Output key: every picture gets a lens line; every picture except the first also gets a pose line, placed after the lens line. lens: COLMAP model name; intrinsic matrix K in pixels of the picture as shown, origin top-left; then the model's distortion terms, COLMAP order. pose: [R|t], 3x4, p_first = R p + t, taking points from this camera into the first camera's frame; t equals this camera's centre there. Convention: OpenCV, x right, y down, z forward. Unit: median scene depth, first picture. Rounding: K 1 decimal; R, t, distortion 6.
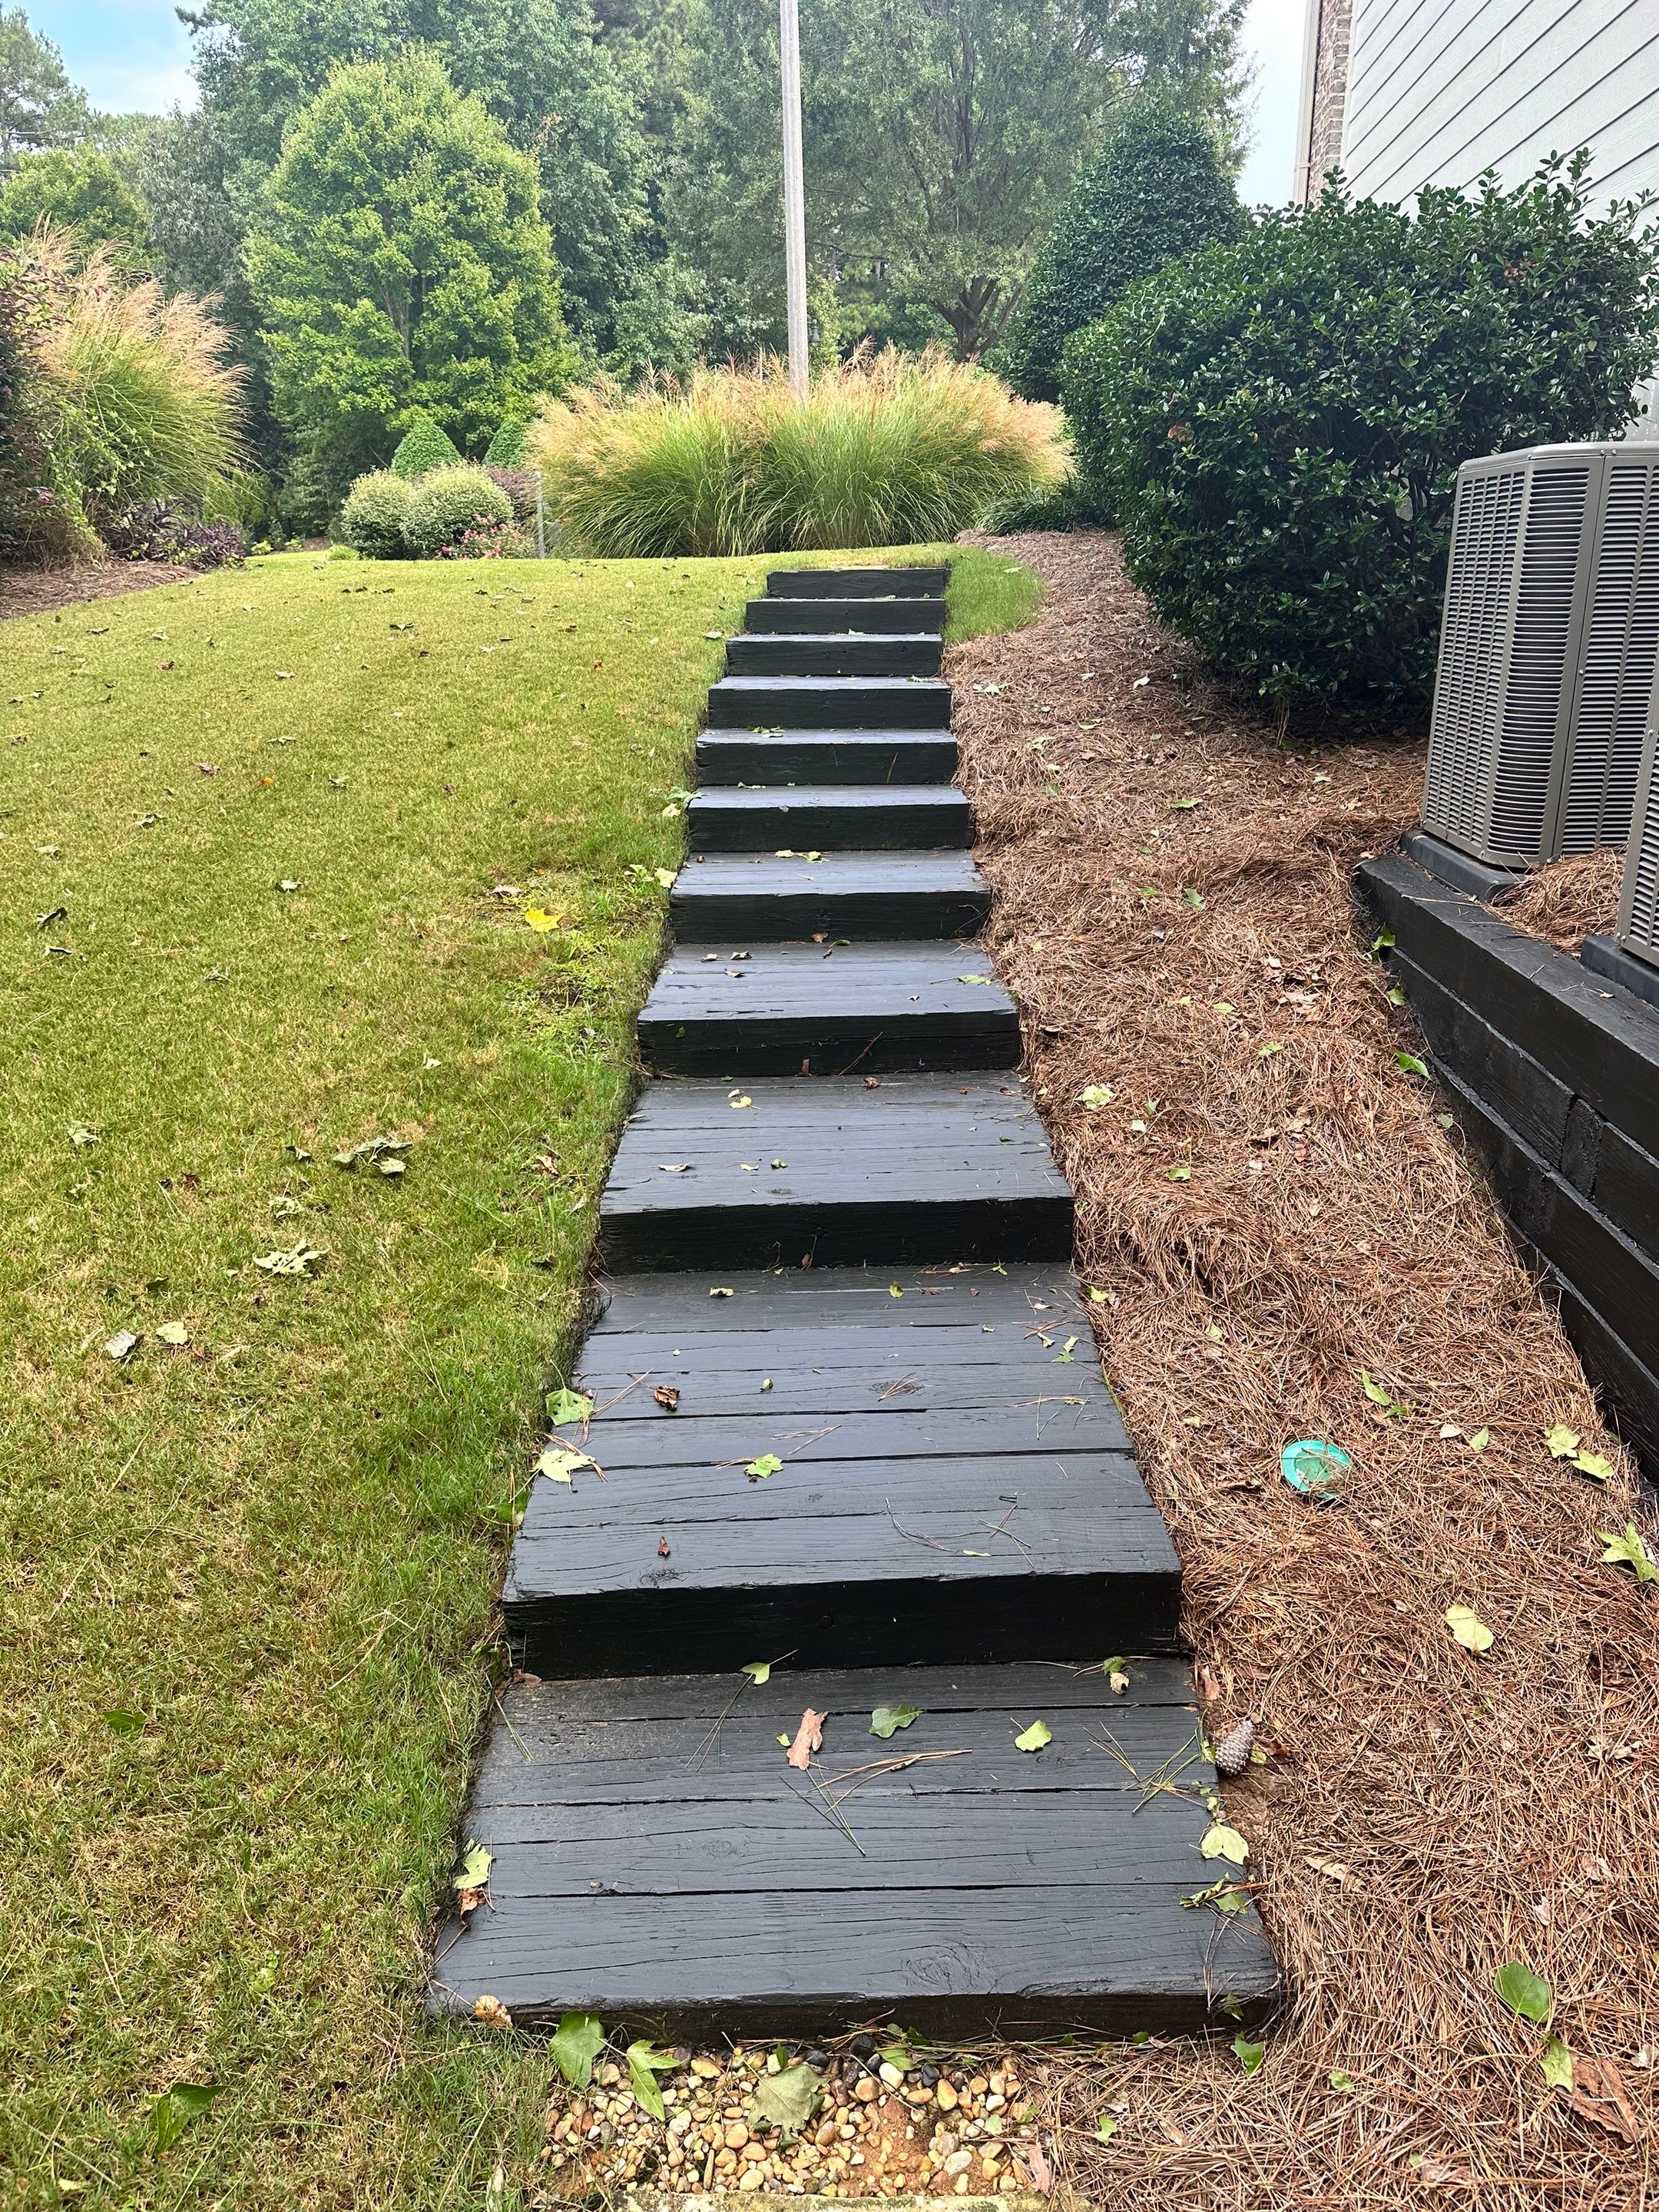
lens RADIAL K [[1569.2, 0, 829.5], [0, 1569.2, 1106.0], [0, 0, 1]] dist [0.038021, -0.034006]
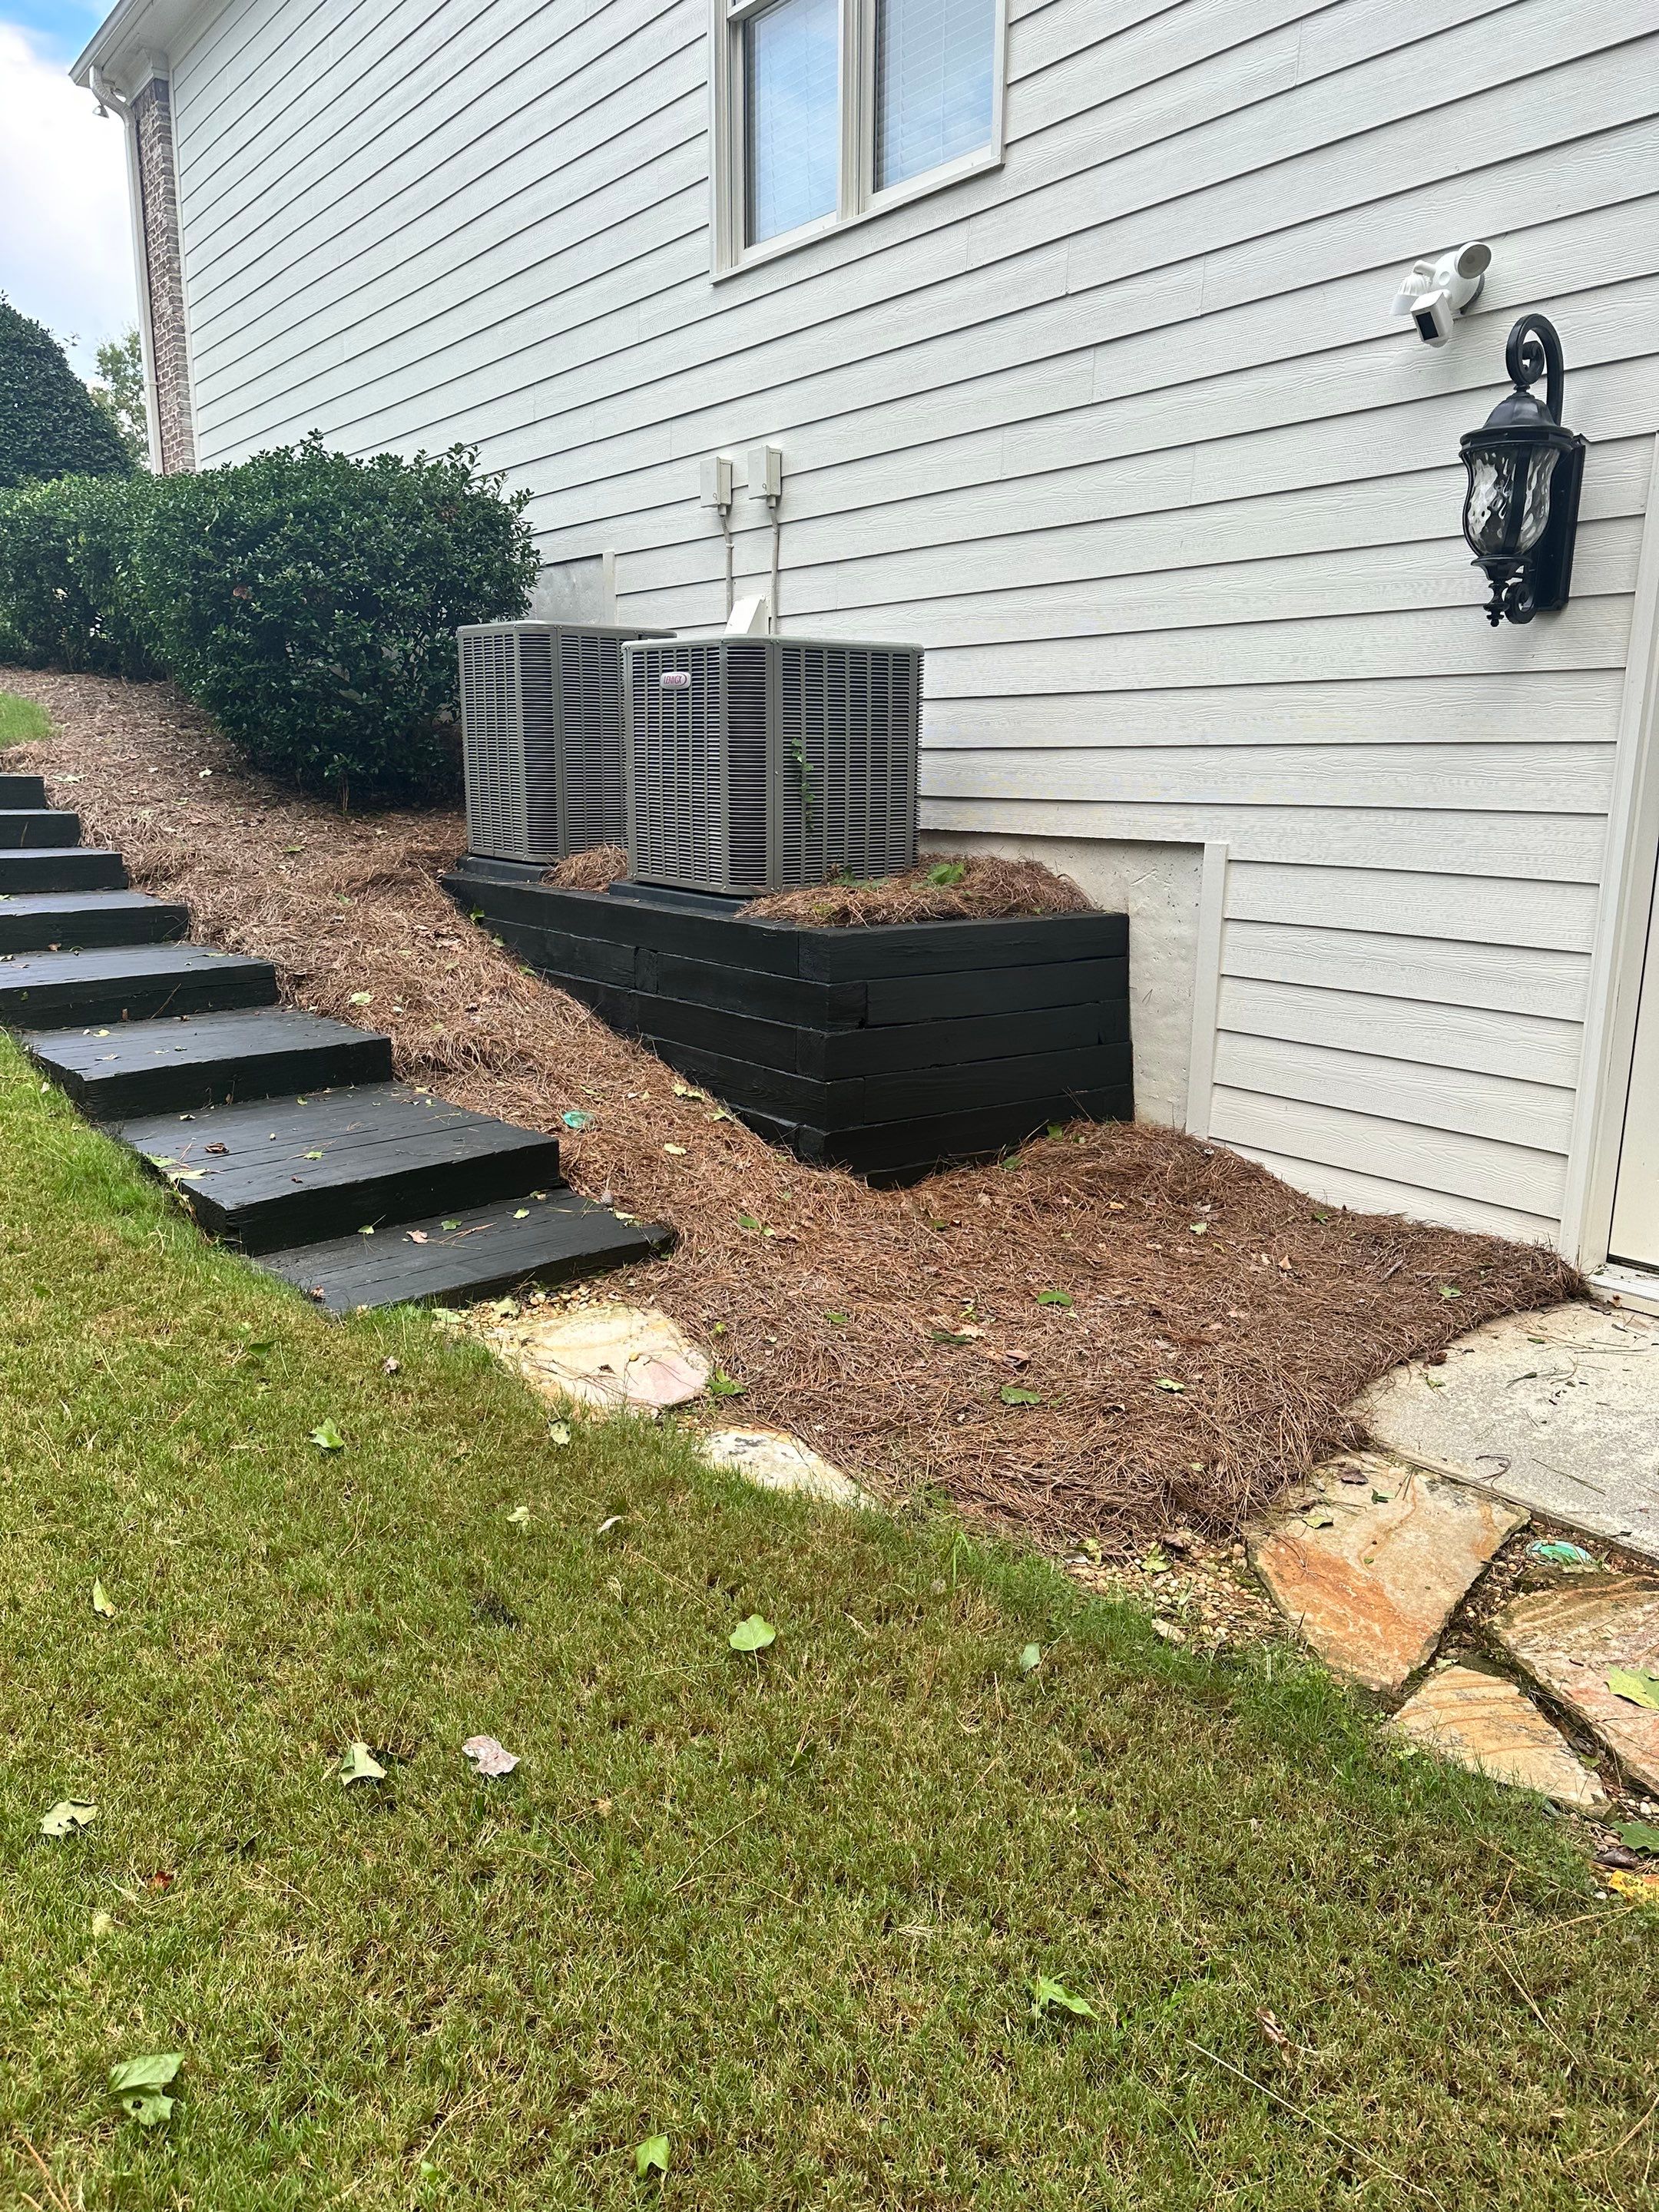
lens RADIAL K [[1569.2, 0, 829.5], [0, 1569.2, 1106.0], [0, 0, 1]] dist [0.038021, -0.034006]
pose [[0.750146, -0.130065, 0.648355, -0.386640], [0.194092, 0.980588, -0.027850, 0.176470], [-0.632147, 0.146732, 0.760829, -0.362878]]
